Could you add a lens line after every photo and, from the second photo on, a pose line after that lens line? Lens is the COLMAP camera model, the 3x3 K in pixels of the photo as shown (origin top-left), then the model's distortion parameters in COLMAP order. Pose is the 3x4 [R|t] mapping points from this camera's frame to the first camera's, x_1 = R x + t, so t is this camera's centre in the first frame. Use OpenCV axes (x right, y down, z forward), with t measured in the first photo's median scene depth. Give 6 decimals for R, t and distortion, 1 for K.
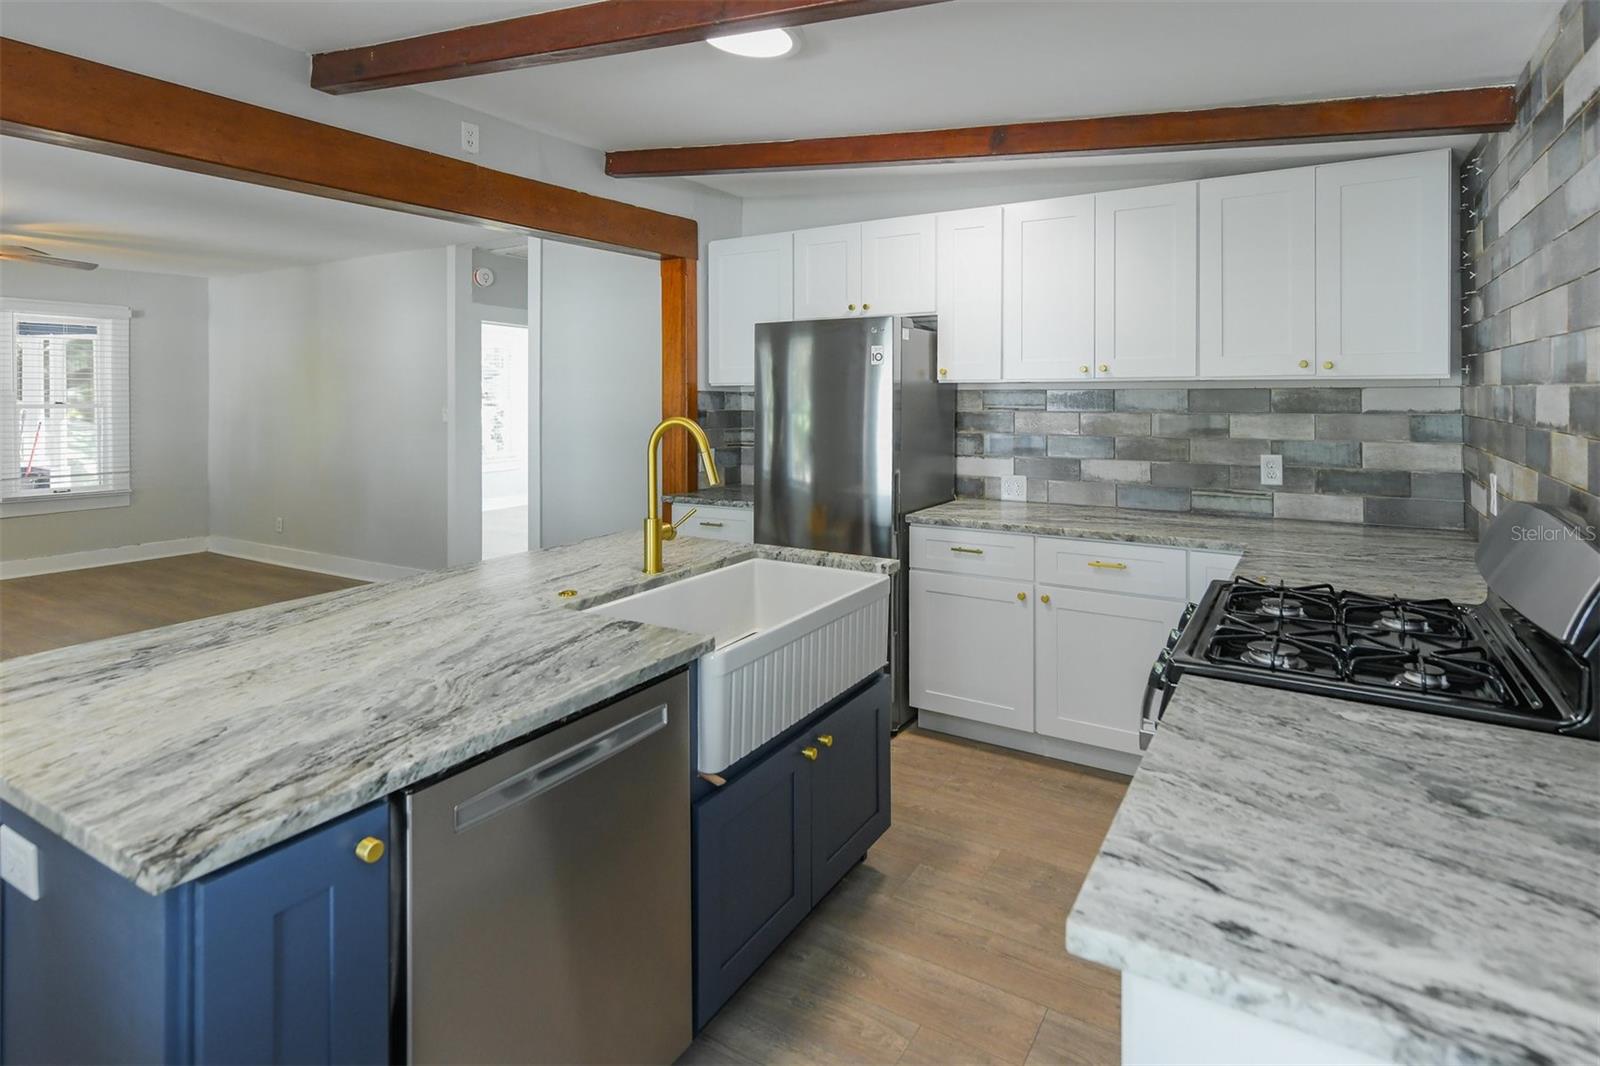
lens RADIAL K [[811.9, 0, 803.7], [0, 811.9, 396.9], [0, 0, 1]] dist [0.001522, 0.000363]
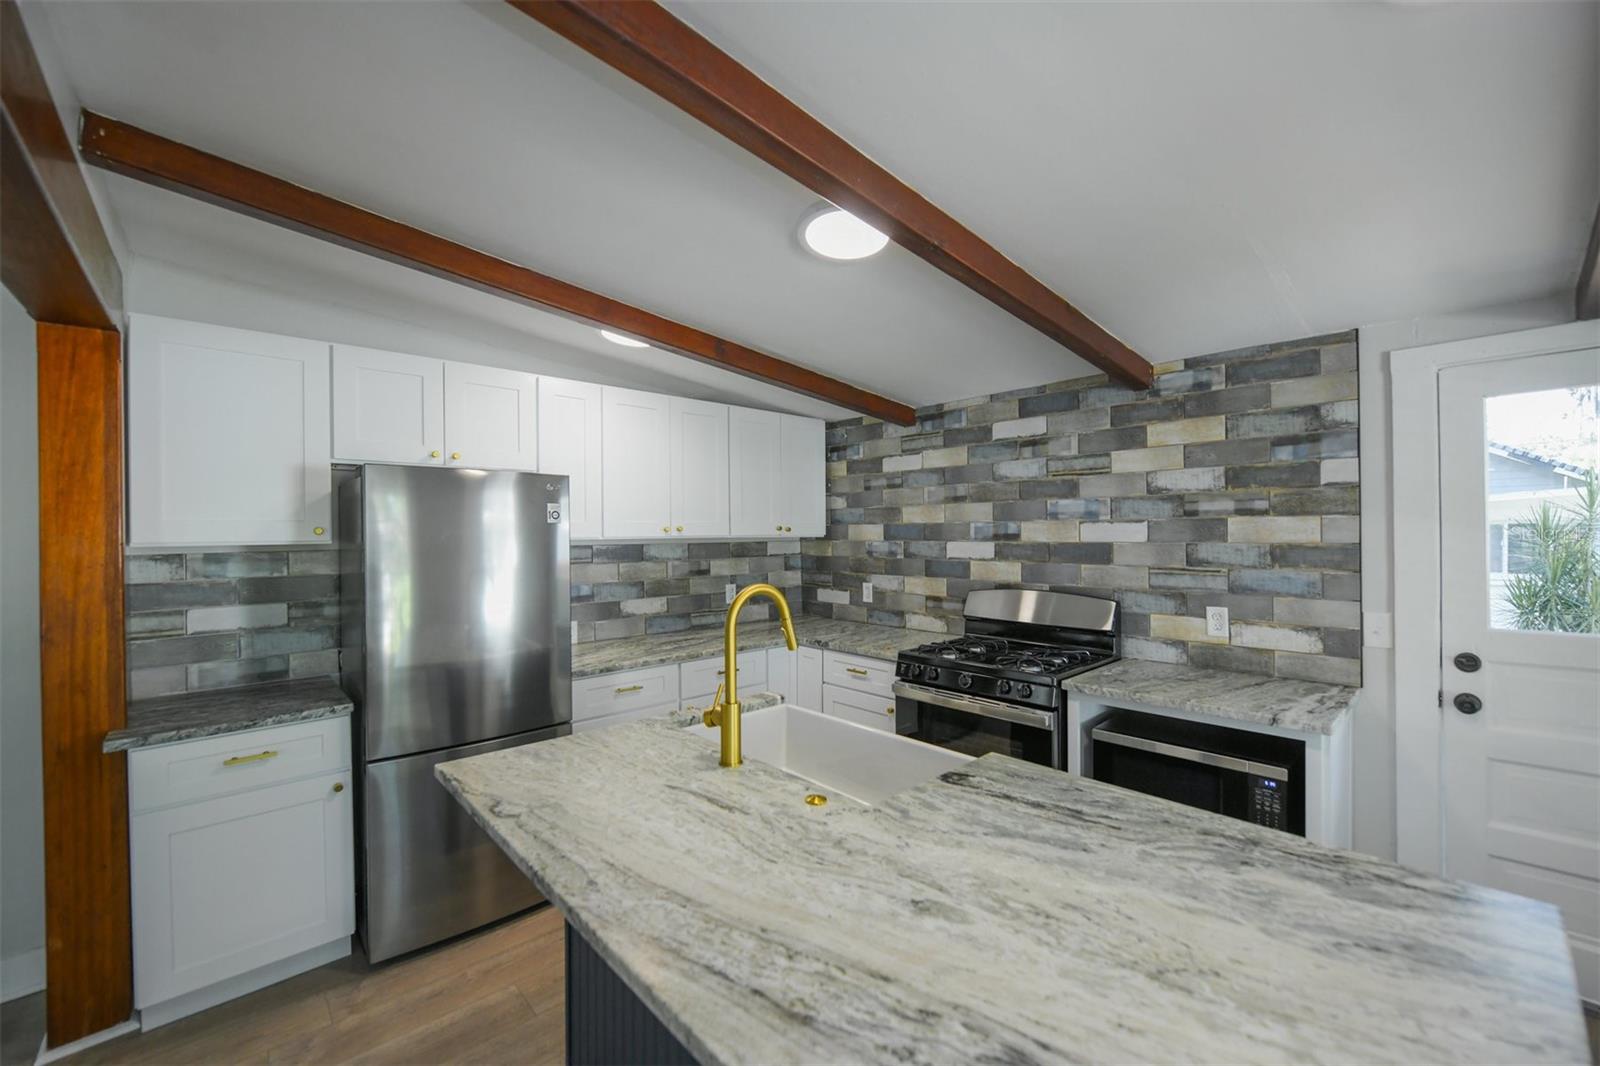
lens RADIAL K [[642.1, 0, 804.3], [0, 642.1, 534.4], [0, 0, 1]] dist [-0.006902, -0.000619]
pose [[0.288879, -0.002229, 0.957363, -0.555607], [0.011423, 0.999934, -0.001119, -0.021893], [-0.957297, 0.011259, 0.288886, 0.481011]]
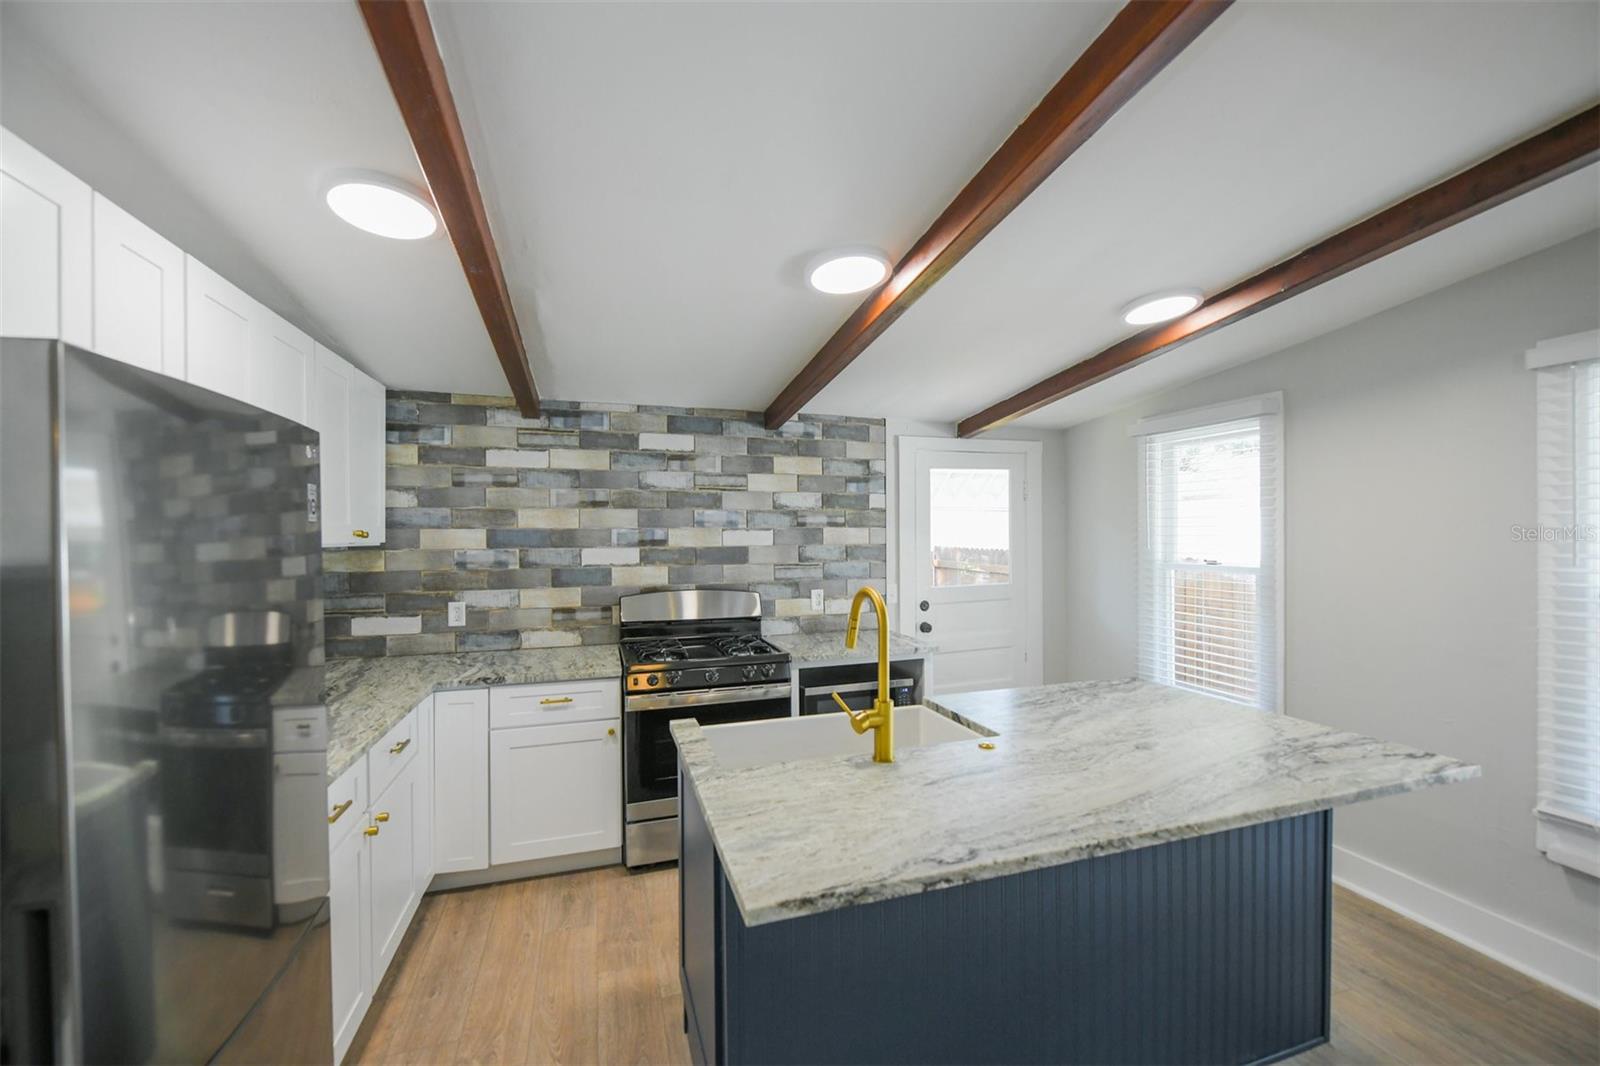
lens RADIAL K [[647.6, 0, 802.2], [0, 647.6, 534.1], [0, 0, 1]] dist [-0.008225, -0.000093]
pose [[-0.752133, 0.006269, 0.658981, -0.398955], [0.011203, 0.999932, 0.003273, -0.030101], [-0.658916, 0.009844, -0.752152, 1.092972]]
